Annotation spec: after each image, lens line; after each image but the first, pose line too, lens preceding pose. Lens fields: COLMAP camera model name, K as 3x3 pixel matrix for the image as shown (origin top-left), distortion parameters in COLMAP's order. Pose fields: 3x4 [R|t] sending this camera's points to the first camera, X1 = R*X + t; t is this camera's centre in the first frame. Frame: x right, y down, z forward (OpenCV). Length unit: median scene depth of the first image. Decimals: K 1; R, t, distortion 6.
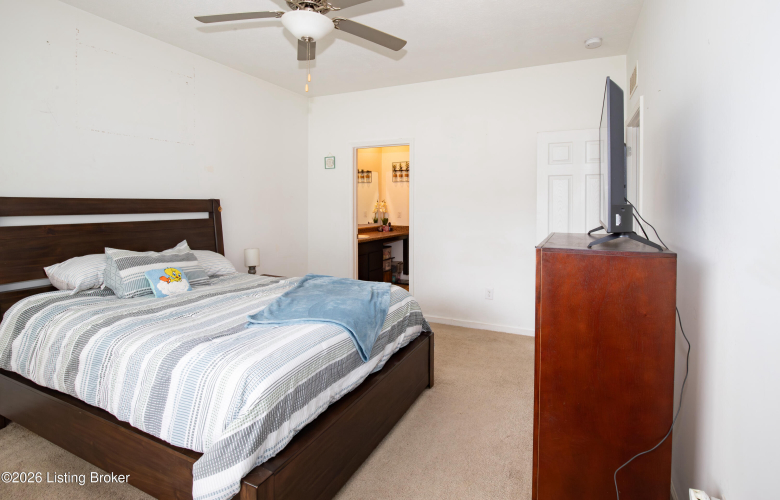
lens RADIAL K [[398.2, 0, 390.0], [0, 398.2, 250.0], [0, 0, 1]] dist [0.000458, 0.000055]
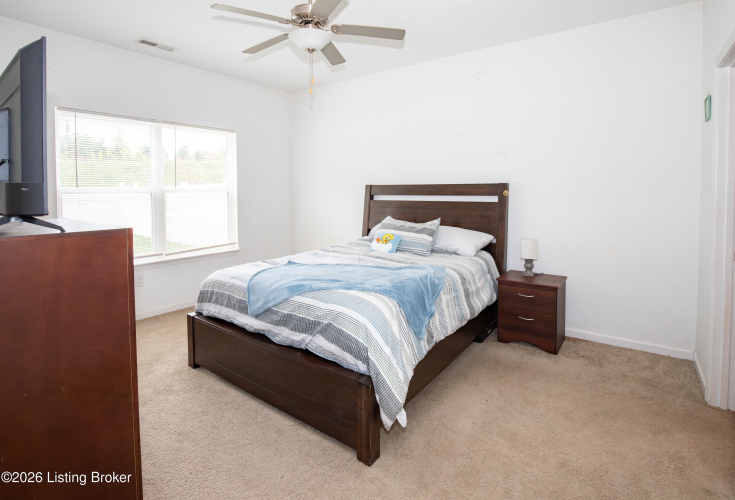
lens RADIAL K [[348.8, 0, 367.5], [0, 348.8, 250.0], [0, 0, 1]] dist [-0.000235, -0.000046]
pose [[-0.188957, 0.167005, -0.967680, 0.582225], [-0.111231, 0.975450, 0.190066, -0.109200], [0.975665, 0.143550, -0.165742, 0.992168]]
